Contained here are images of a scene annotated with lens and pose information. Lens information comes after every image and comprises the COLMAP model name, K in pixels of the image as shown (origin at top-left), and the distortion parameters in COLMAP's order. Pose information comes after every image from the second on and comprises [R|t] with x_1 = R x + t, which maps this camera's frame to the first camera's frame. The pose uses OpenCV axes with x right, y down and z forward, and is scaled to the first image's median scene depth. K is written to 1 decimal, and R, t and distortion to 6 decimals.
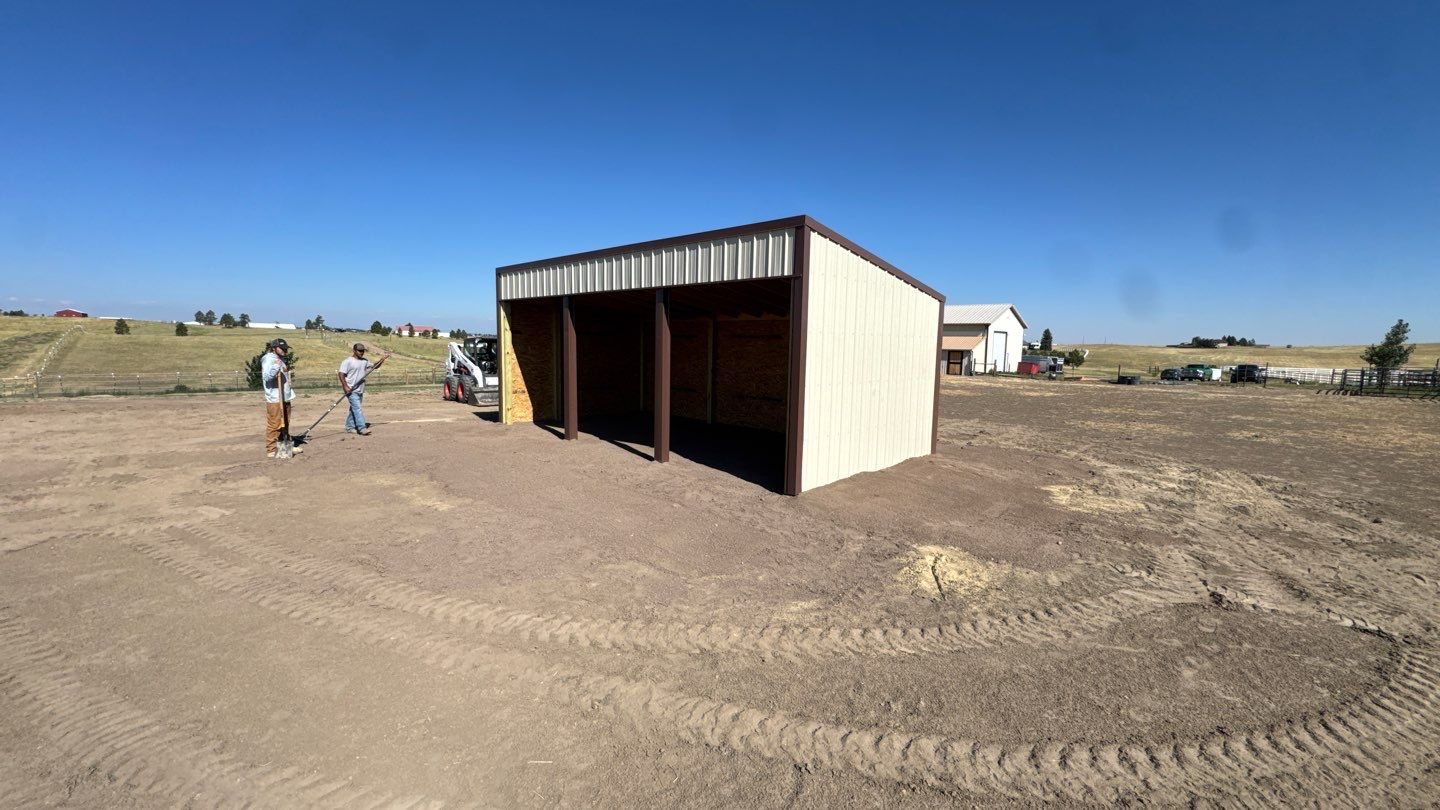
lens RADIAL K [[569.5, 0, 723.4], [0, 569.5, 405.5], [0, 0, 1]] dist [0.000899, -0.000172]
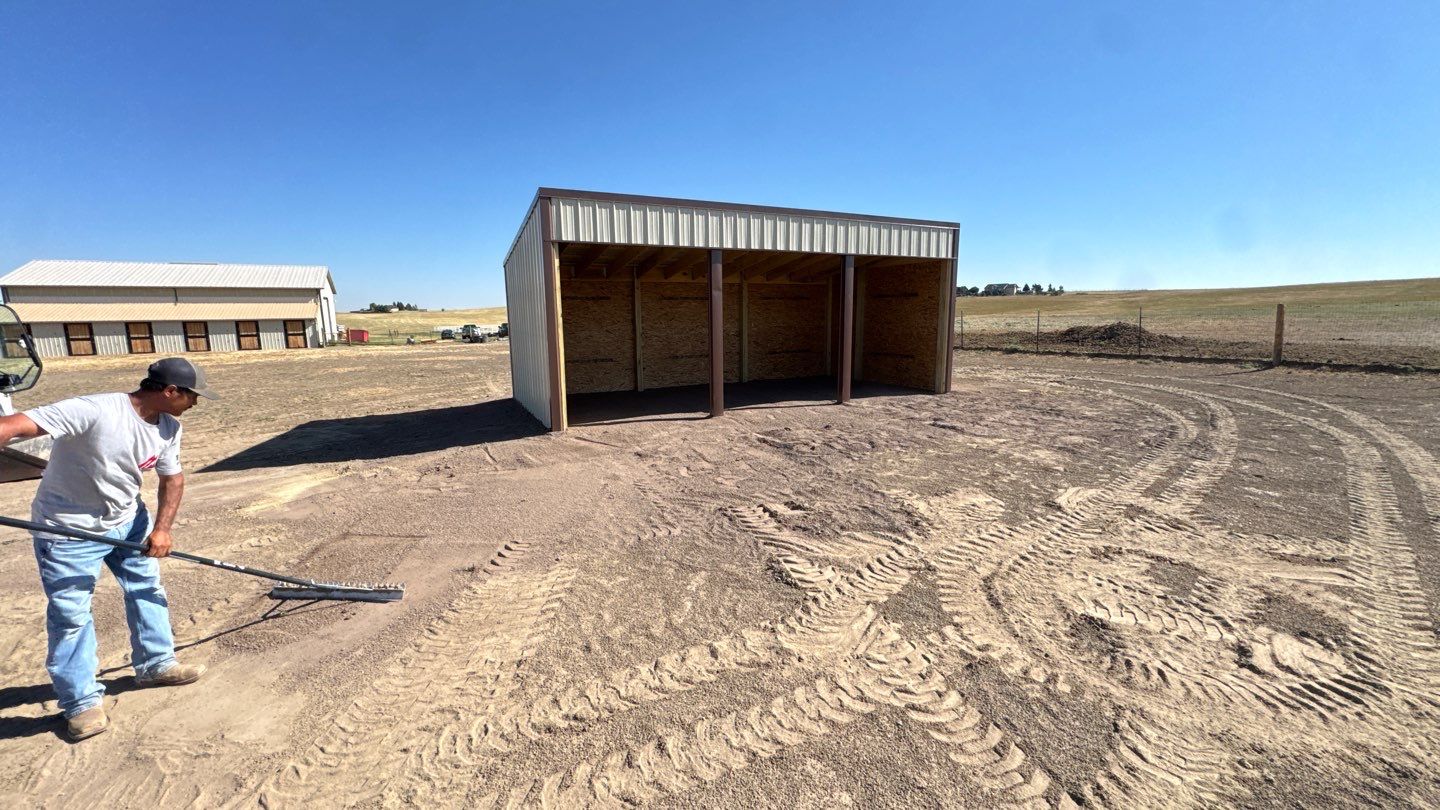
lens RADIAL K [[569.5, 0, 723.4], [0, 569.5, 405.5], [0, 0, 1]] dist [0.000899, -0.000172]
pose [[0.355009, -0.168990, 0.919462, -0.255457], [0.116316, 0.983868, 0.135917, -0.017441], [-0.927599, 0.058696, 0.368938, 0.157011]]
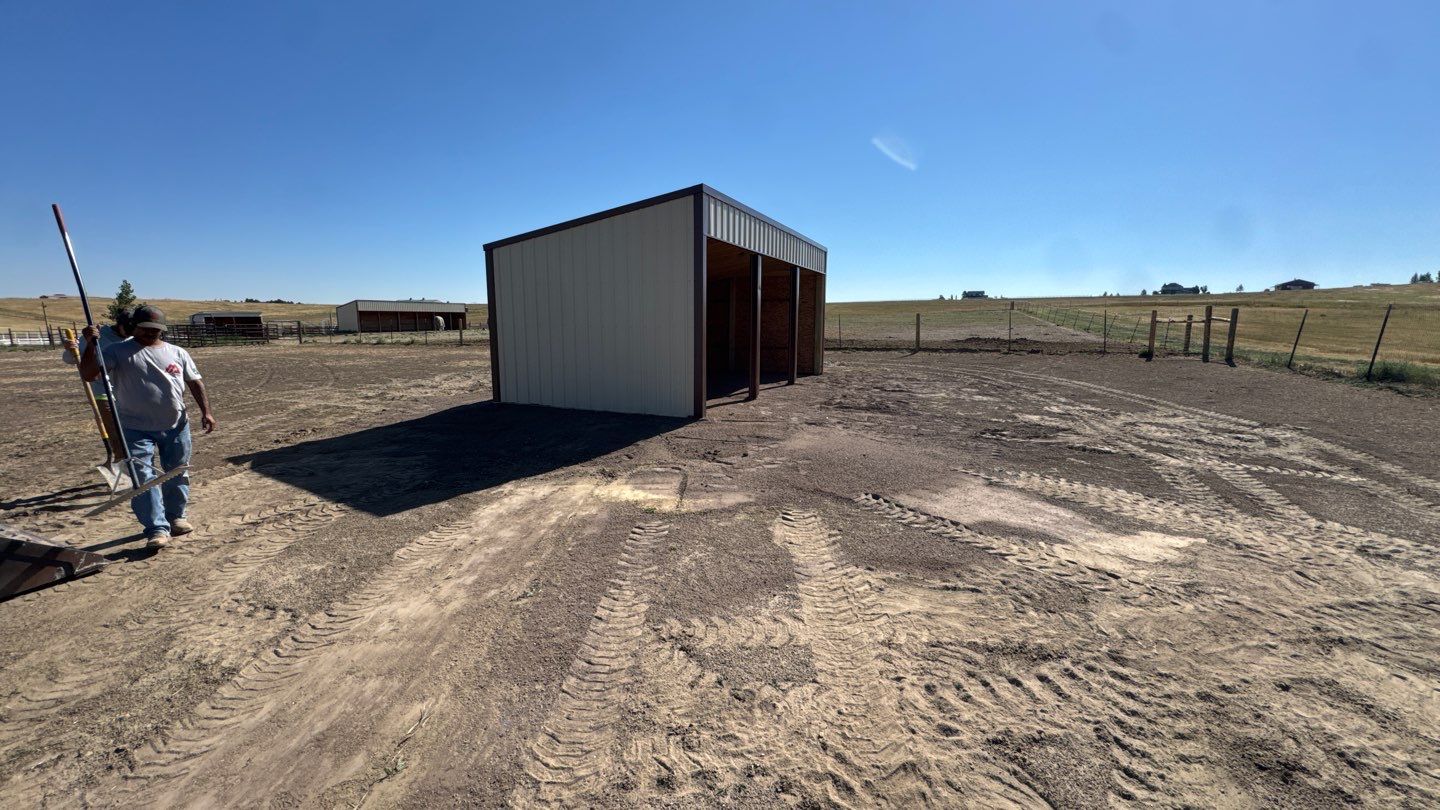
lens RADIAL K [[569.5, 0, 723.4], [0, 569.5, 405.5], [0, 0, 1]] dist [0.000899, -0.000172]
pose [[-0.316677, -0.148457, 0.936844, -0.287652], [0.106516, 0.975863, 0.190646, -0.030606], [-0.942534, 0.160162, -0.293220, 0.325784]]
